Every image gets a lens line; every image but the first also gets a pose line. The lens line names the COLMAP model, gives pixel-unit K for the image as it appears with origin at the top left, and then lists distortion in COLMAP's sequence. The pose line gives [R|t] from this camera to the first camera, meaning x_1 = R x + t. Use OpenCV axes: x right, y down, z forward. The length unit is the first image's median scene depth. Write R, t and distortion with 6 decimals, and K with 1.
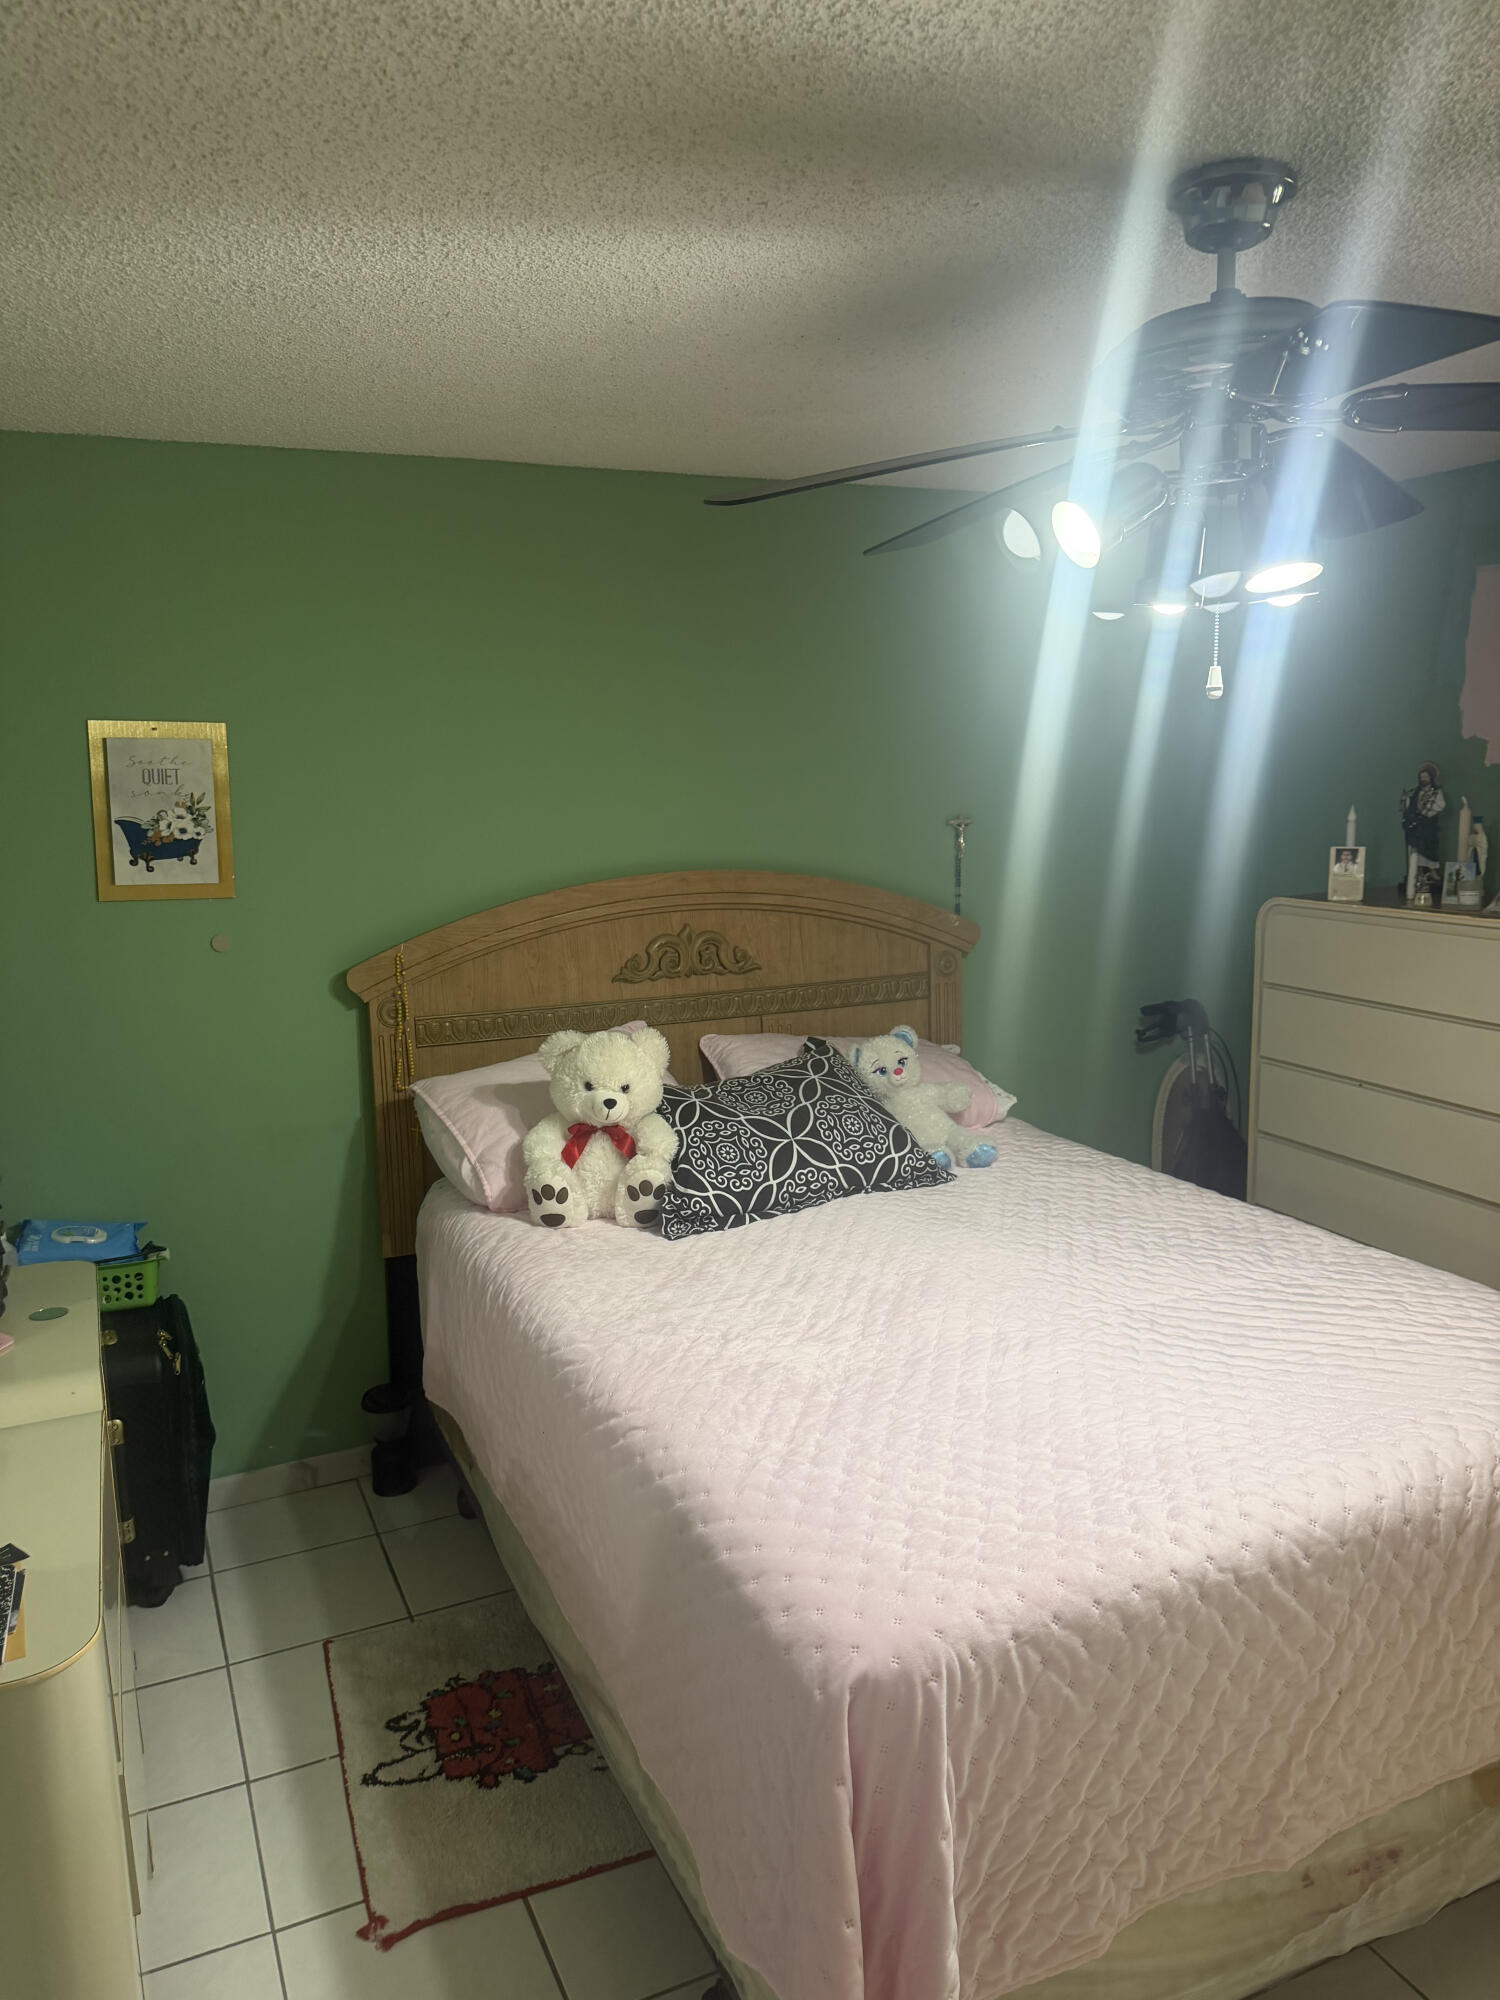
lens RADIAL K [[1416.7, 0, 678.5], [0, 1416.7, 976.9], [0, 0, 1]] dist [0.061145, -0.077500]
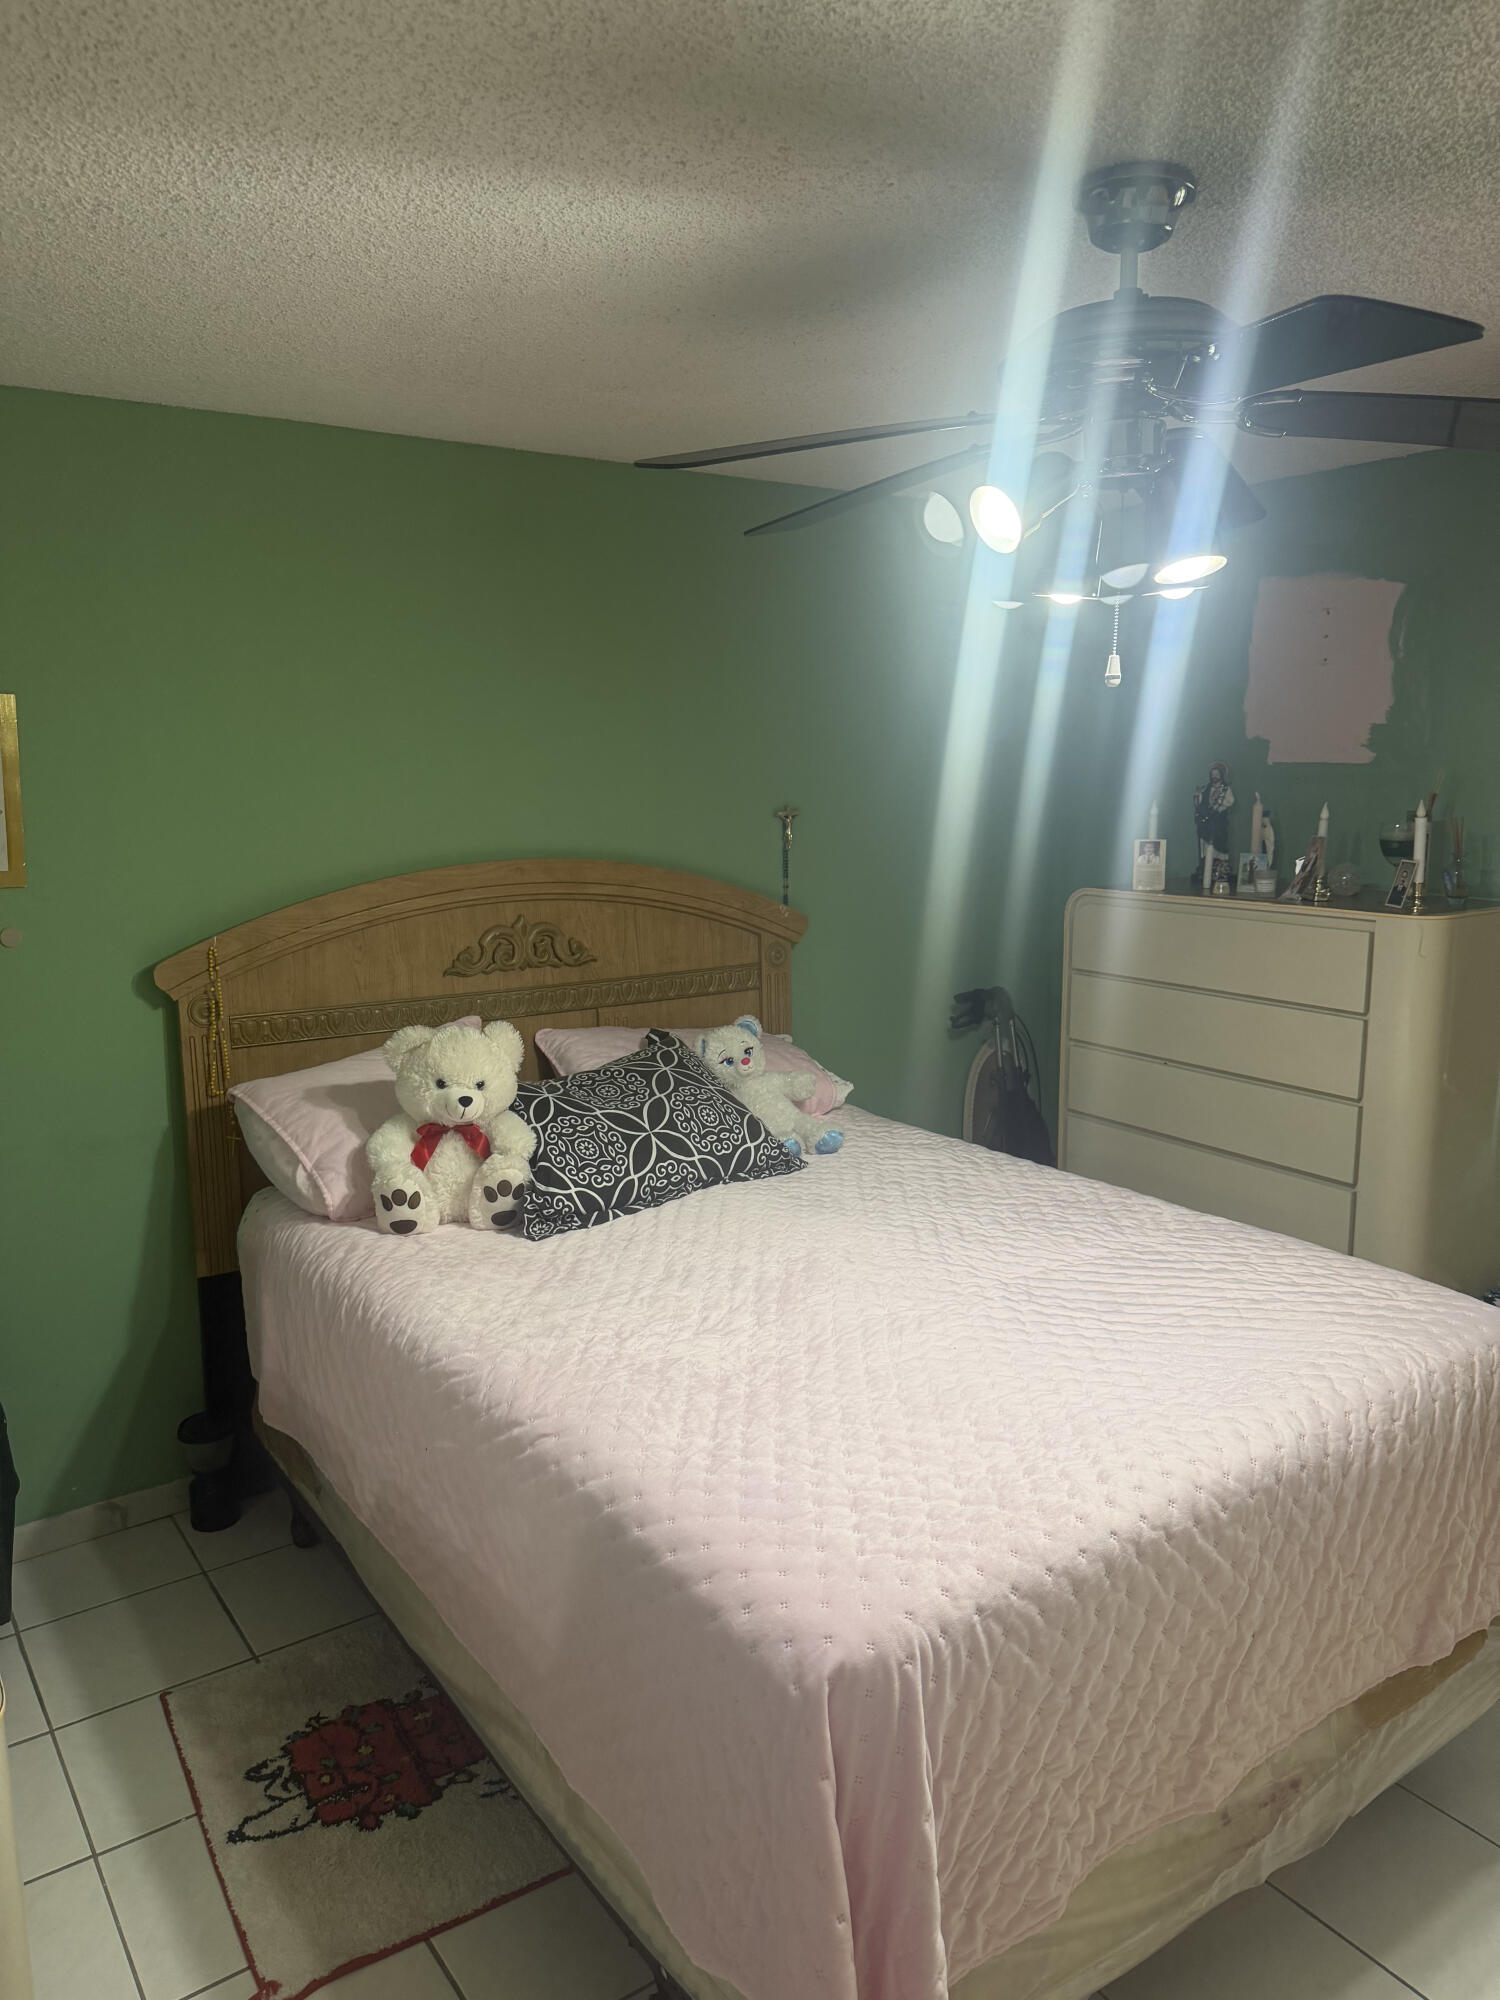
lens RADIAL K [[1416.7, 0, 631.2], [0, 1416.7, 986.5], [0, 0, 1]] dist [0.061145, -0.077500]
pose [[0.981314, -0.013578, 0.191931, -0.151267], [0.013012, 0.999906, 0.004211, 0.011605], [-0.191970, -0.001635, 0.981399, 0.048302]]
